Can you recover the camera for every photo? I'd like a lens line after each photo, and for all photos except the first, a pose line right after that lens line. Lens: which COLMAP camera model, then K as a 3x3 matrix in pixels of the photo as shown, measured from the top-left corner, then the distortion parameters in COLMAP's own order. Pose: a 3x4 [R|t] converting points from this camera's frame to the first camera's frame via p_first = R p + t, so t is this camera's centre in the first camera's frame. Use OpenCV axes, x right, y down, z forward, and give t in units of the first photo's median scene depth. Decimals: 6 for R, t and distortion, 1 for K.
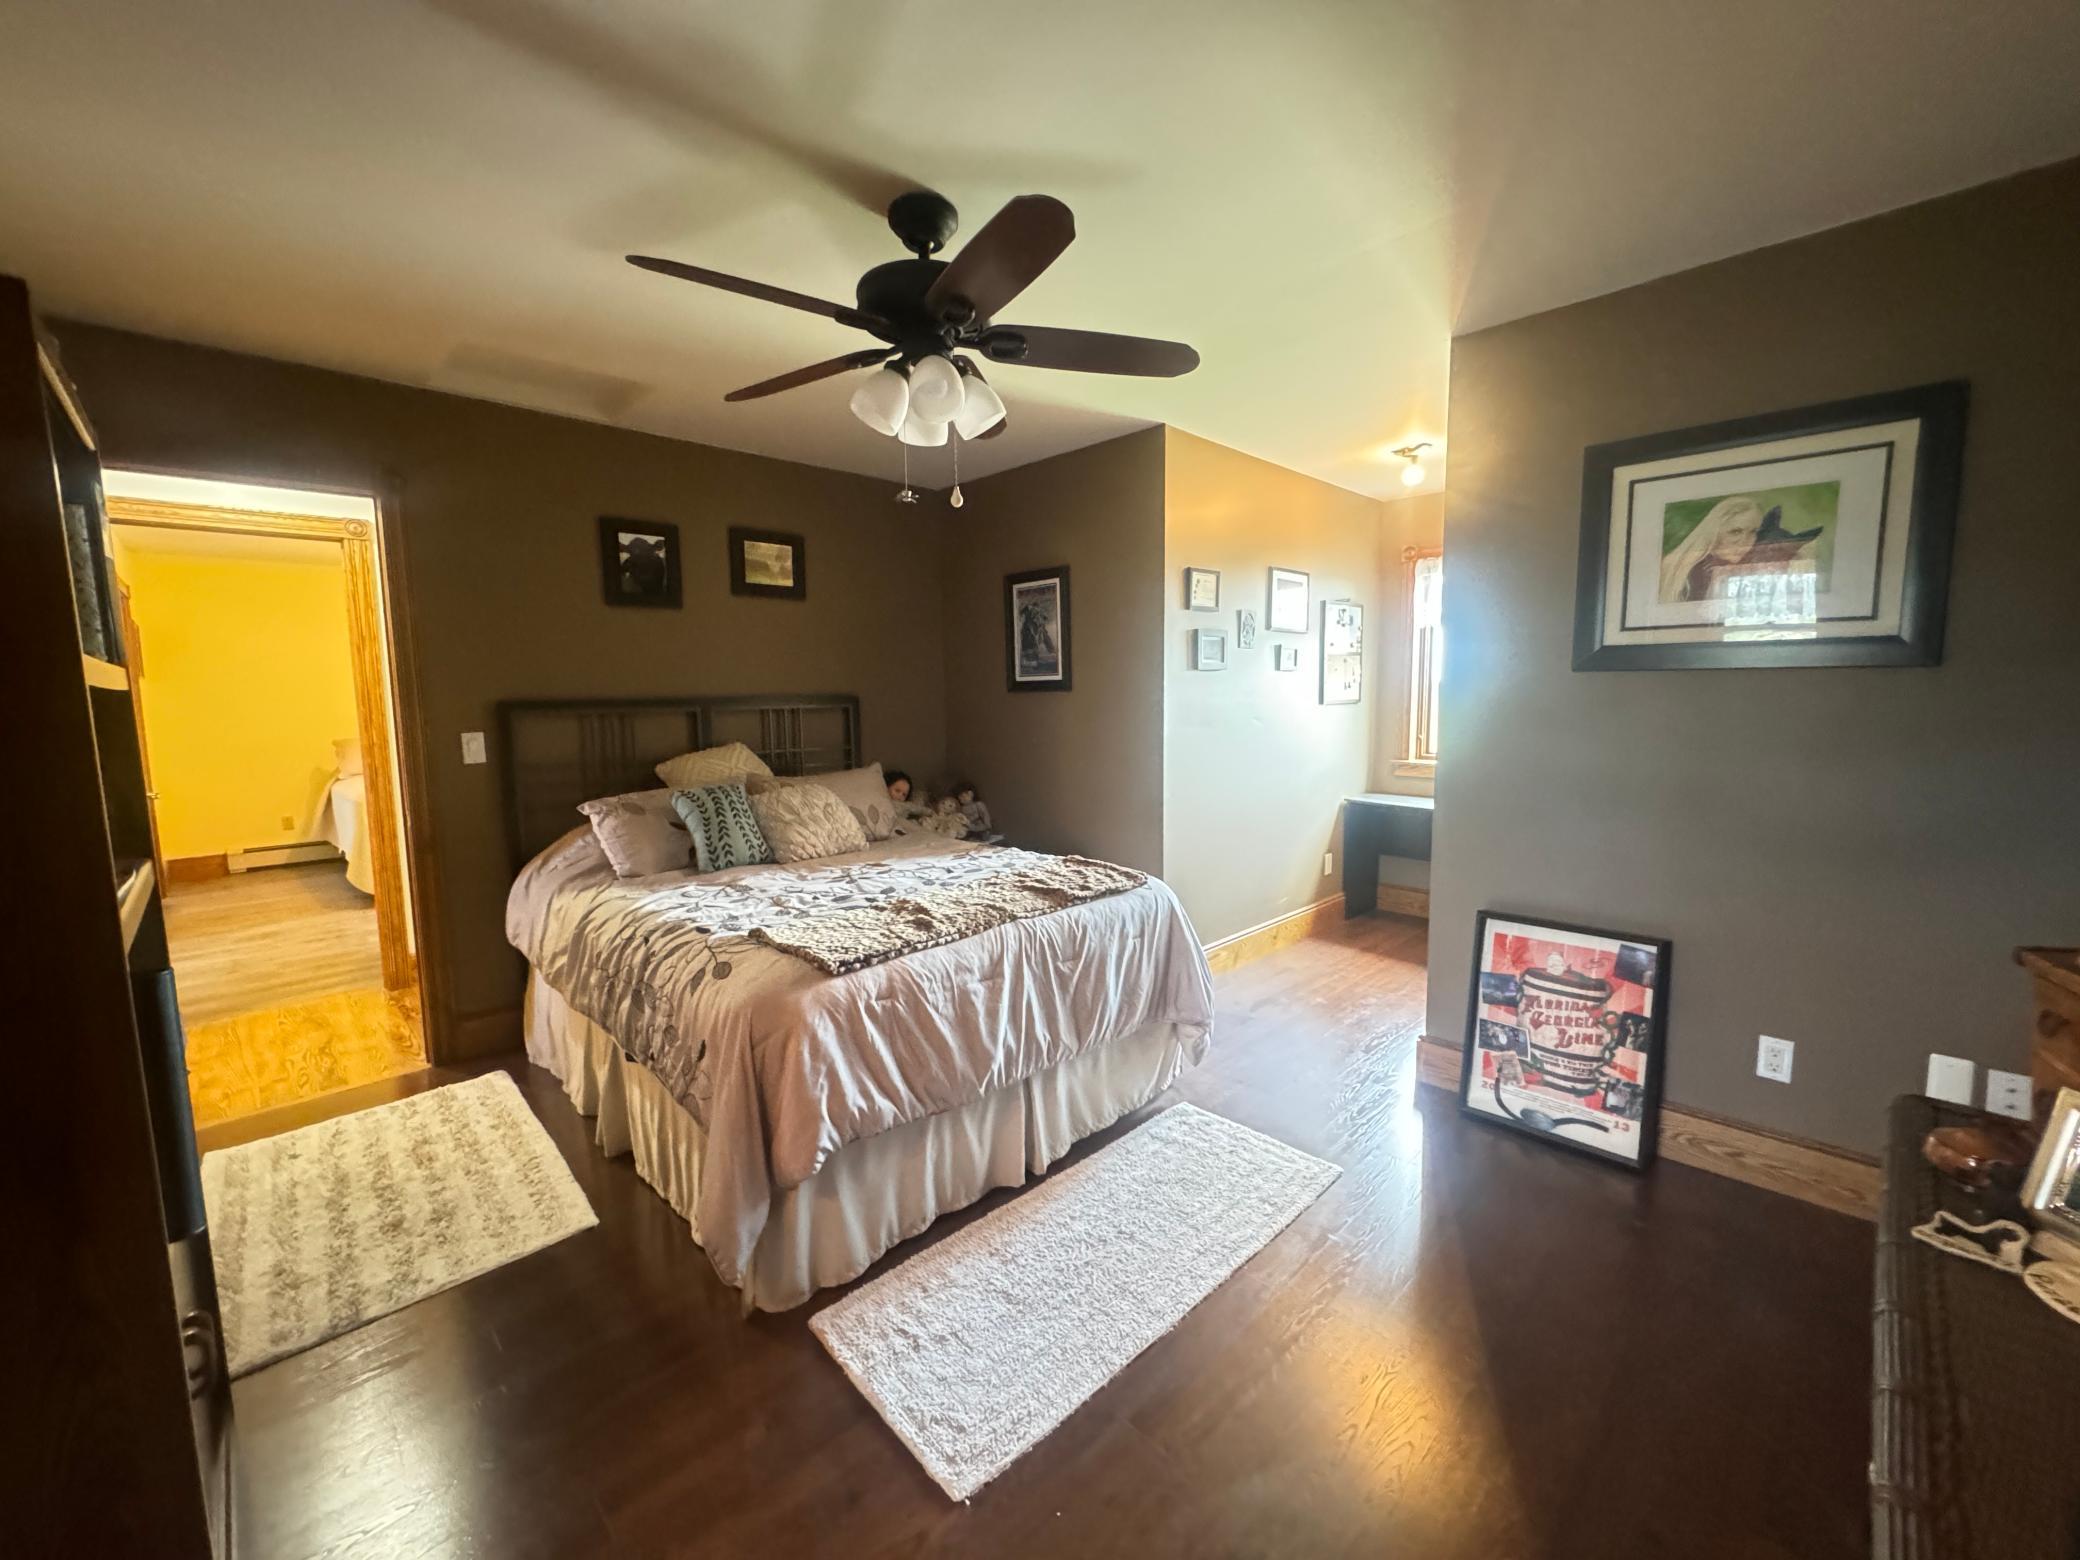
lens RADIAL K [[831.9, 0, 1041.9], [0, 831.9, 779.6], [0, 0, 1]] dist [0.000497, -0.000174]
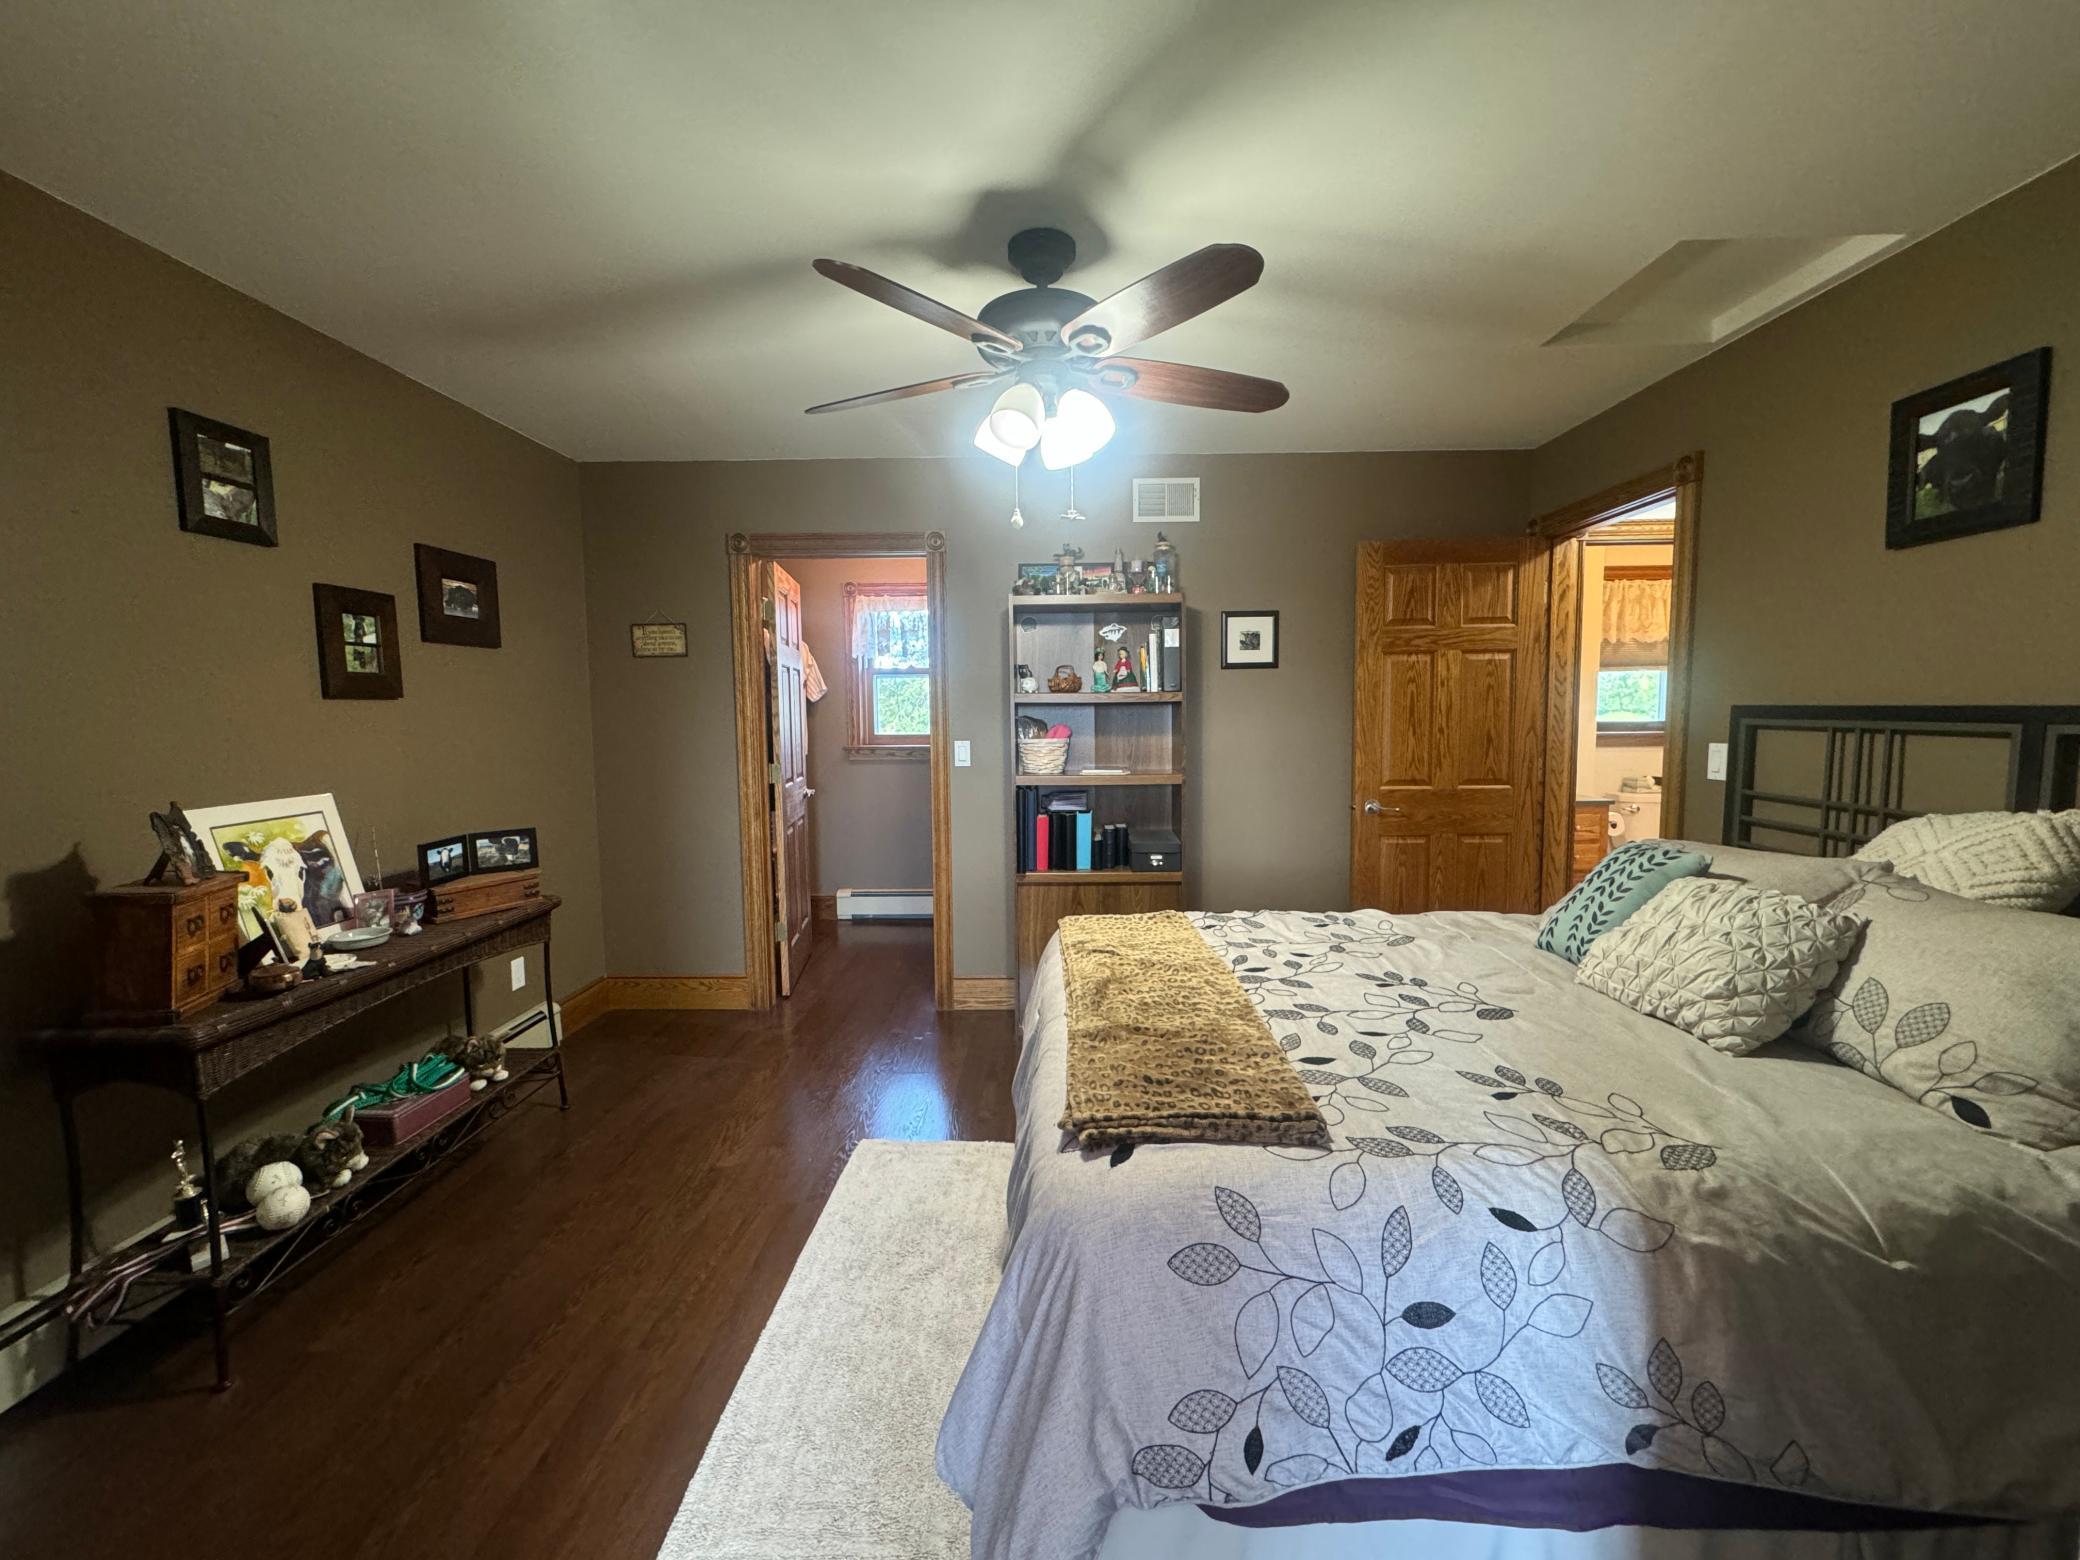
lens RADIAL K [[831.9, 0, 1039.1], [0, 831.9, 776.1], [0, 0, 1]] dist [0.000497, -0.000174]
pose [[-0.711895, 0.081295, -0.697564, 0.347490], [-0.059132, 0.982812, 0.174885, -0.117813], [0.699792, 0.165748, -0.694852, 1.013232]]
